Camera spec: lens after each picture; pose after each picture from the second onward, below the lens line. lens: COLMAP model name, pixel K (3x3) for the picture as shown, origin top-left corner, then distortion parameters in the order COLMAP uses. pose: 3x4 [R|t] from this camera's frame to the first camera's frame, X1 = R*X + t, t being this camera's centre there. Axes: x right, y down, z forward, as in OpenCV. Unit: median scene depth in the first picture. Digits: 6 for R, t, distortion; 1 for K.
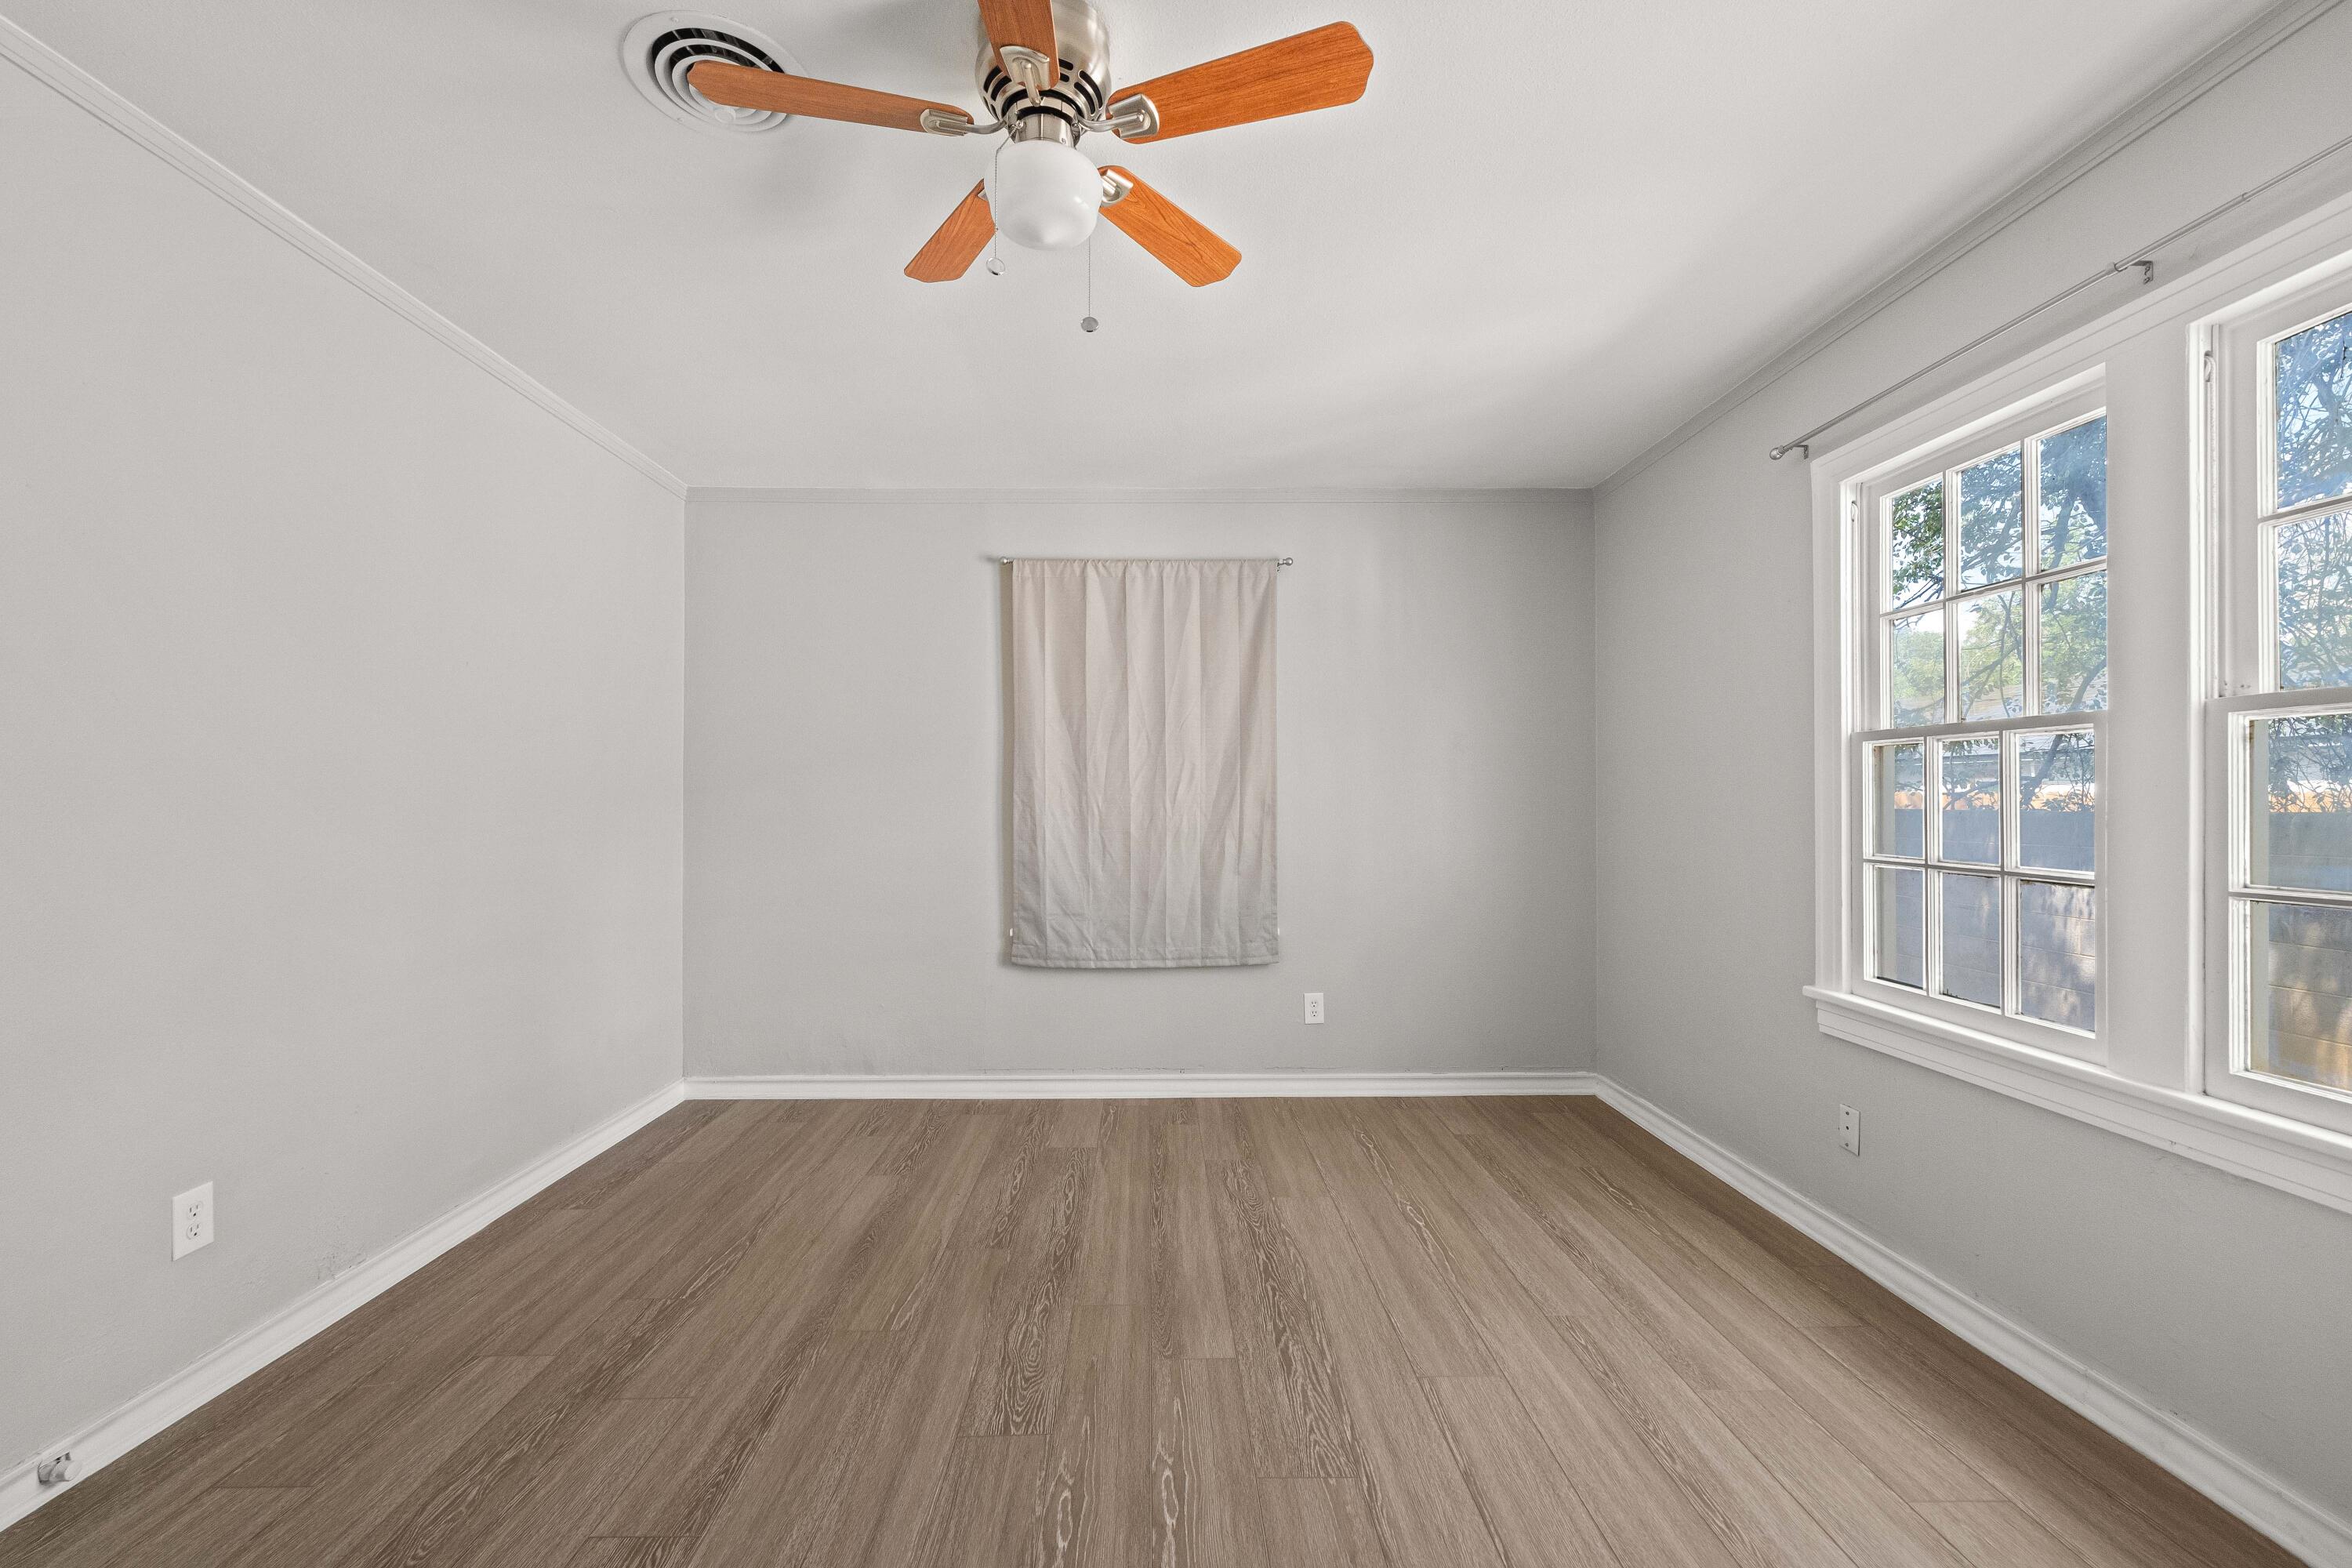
lens RADIAL K [[958.2, 0, 1182.0], [0, 958.2, 792.8], [0, 0, 1]] dist [-0.001976, -0.000244]
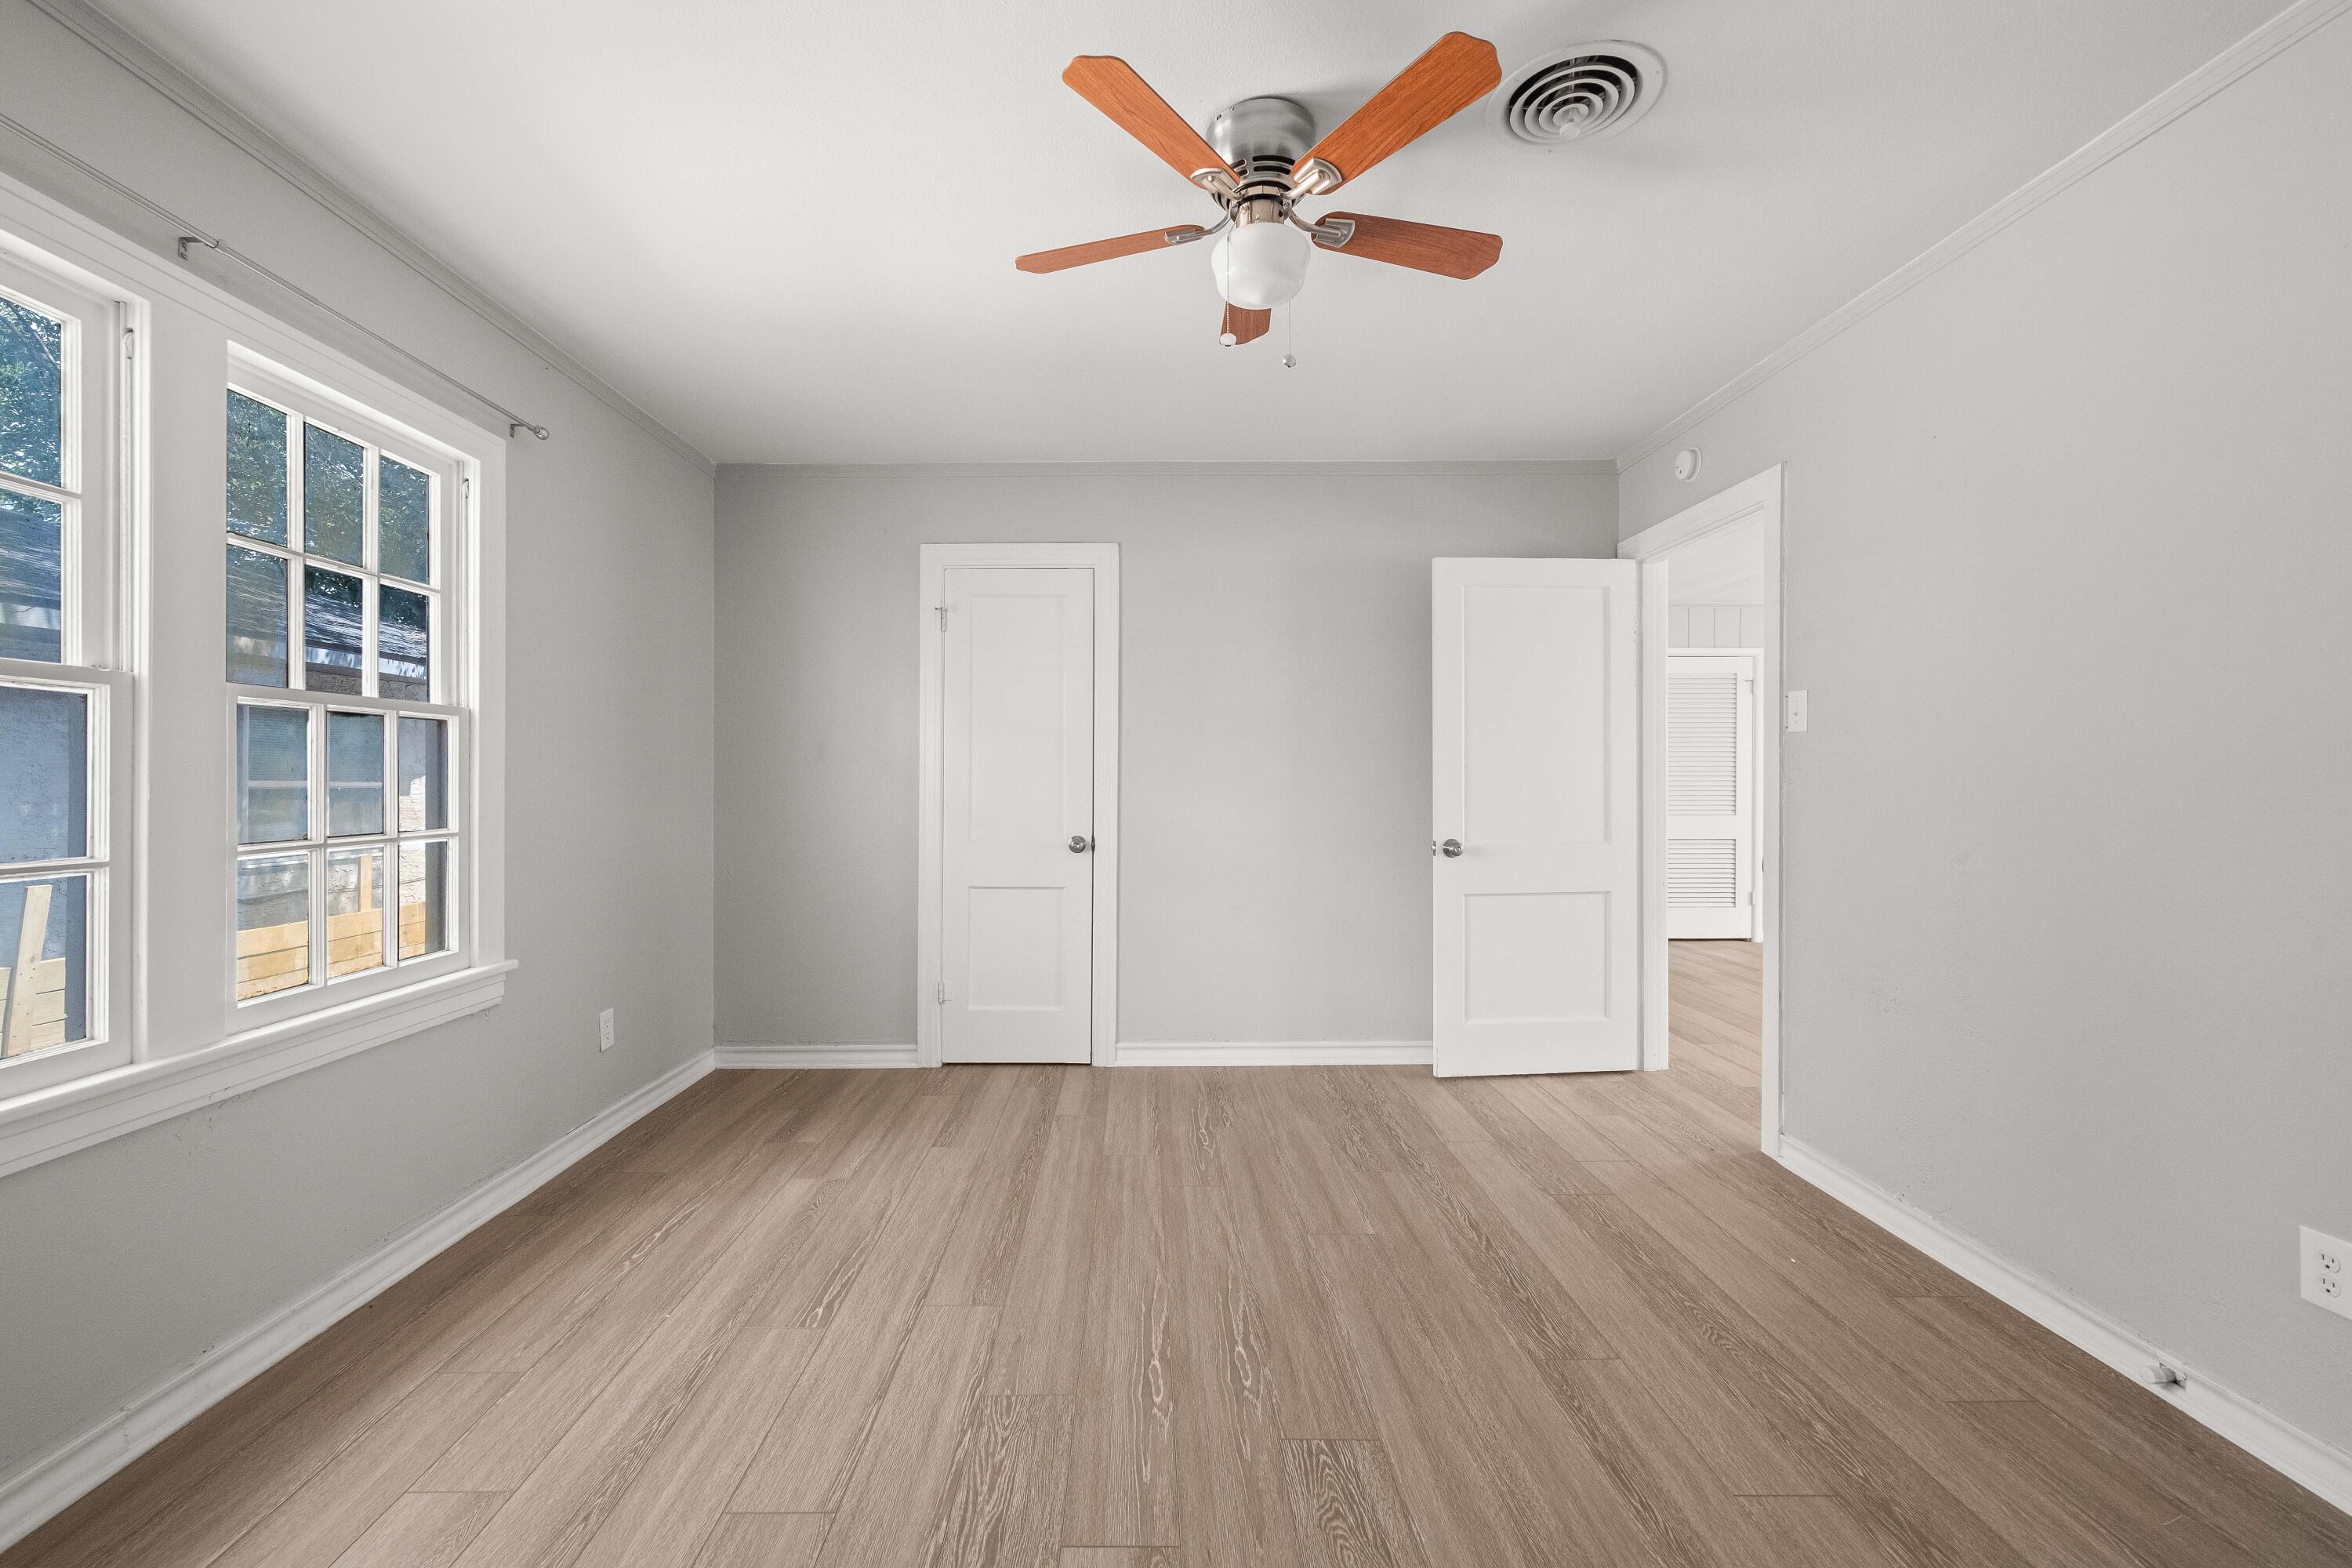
lens RADIAL K [[958.2, 0, 1170.7], [0, 958.2, 781.1], [0, 0, 1]] dist [-0.001976, -0.000244]
pose [[-0.999994, 0.001145, 0.003200, -0.032283], [0.001132, 0.999991, -0.004208, 0.023277], [-0.003205, -0.004204, -0.999986, 1.990506]]
